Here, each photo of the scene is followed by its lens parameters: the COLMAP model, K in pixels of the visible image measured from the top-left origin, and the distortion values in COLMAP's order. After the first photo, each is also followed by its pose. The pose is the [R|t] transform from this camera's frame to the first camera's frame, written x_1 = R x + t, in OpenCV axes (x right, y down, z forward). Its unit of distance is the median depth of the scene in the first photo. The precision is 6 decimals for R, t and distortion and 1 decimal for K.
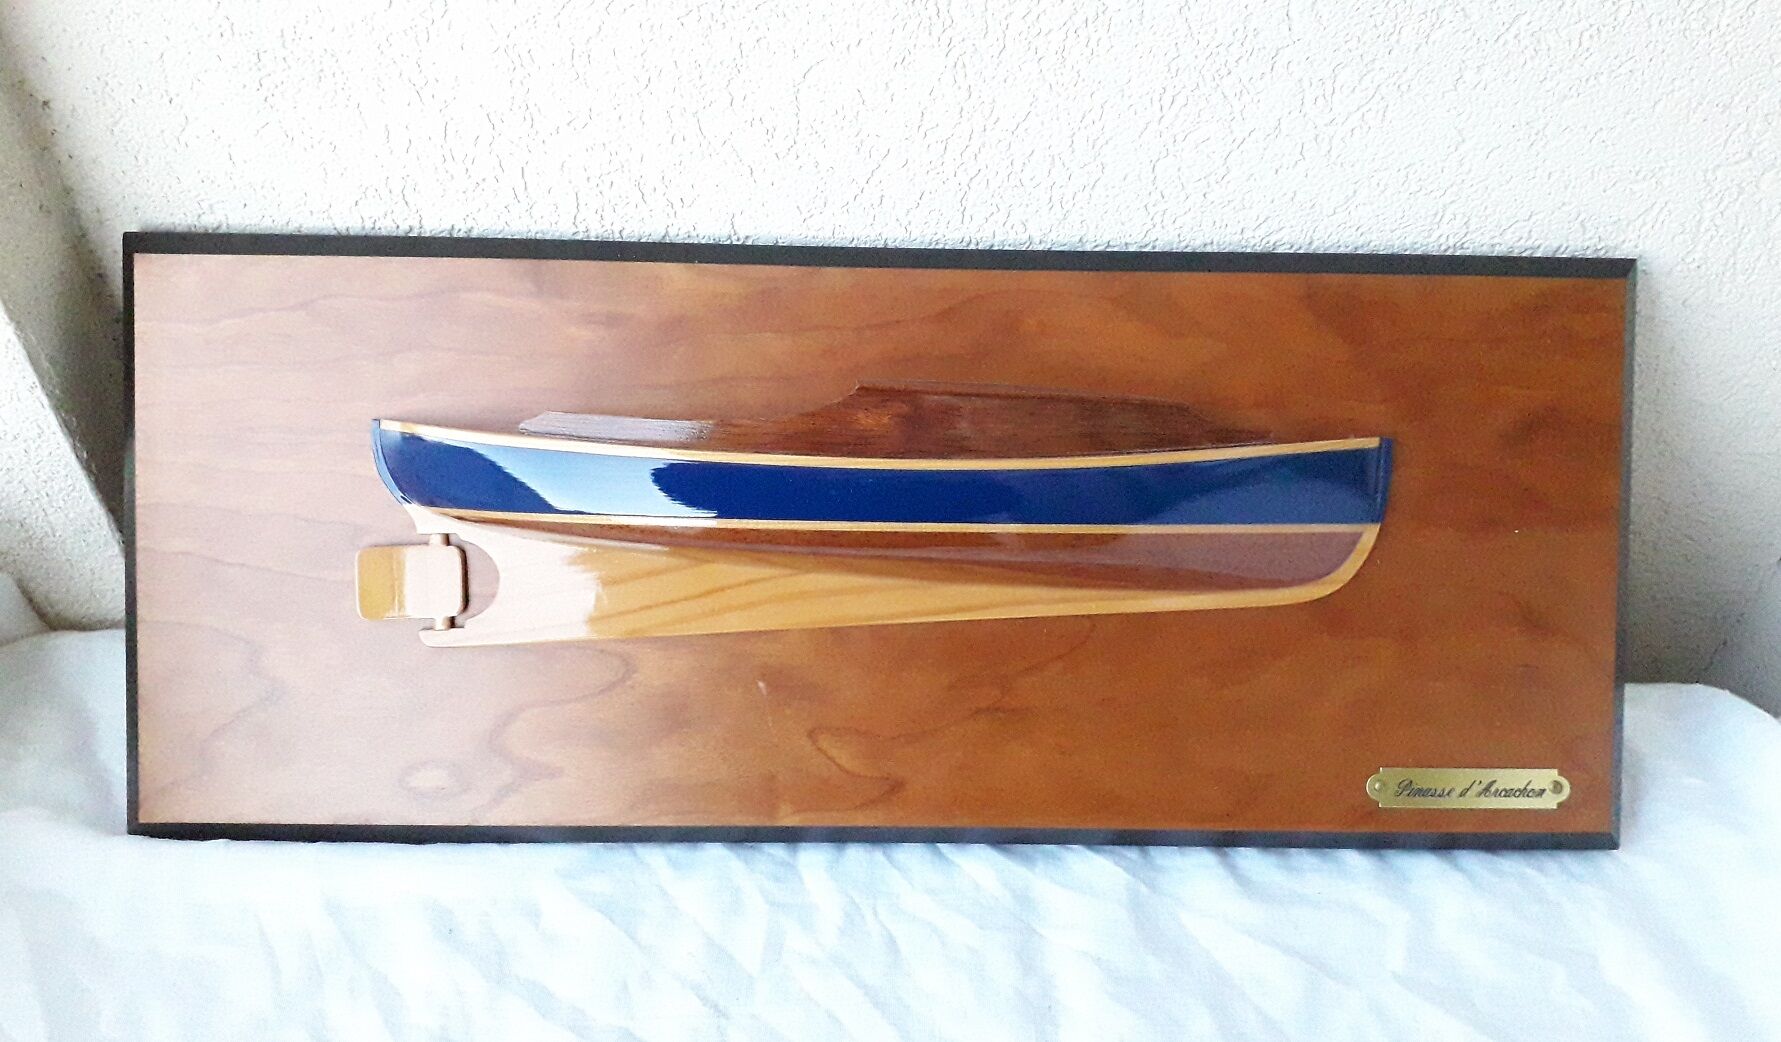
lens RADIAL K [[1377.4, 0, 928.0], [0, 1377.4, 517.4], [0, 0, 1]] dist [0.113183, -0.246880]
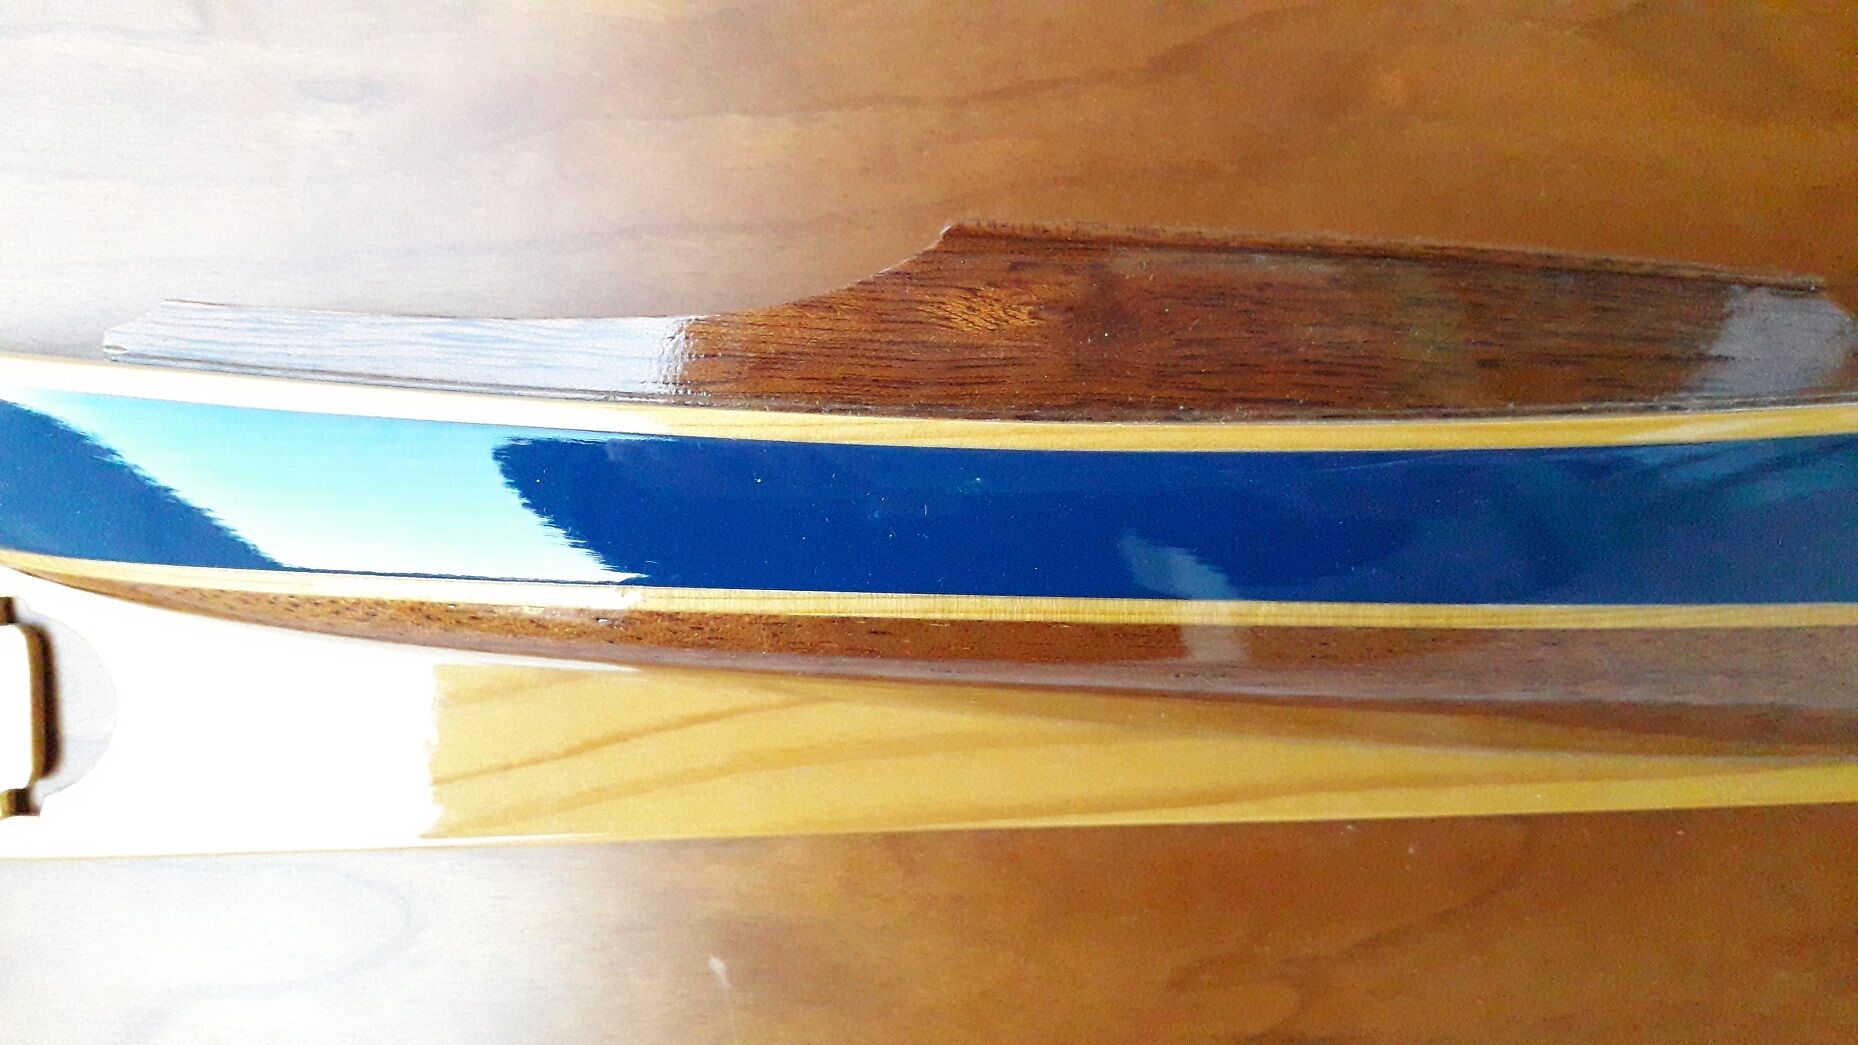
lens RADIAL K [[1576.1, 0, 929.0], [0, 1576.1, 522.5], [0, 0, 1]] dist [-0.005273, -0.058370]
pose [[0.996511, 0.005843, -0.083259, -0.018325], [-0.004441, 0.999845, 0.017012, -0.020511], [0.083345, -0.016583, 0.996383, 0.527316]]
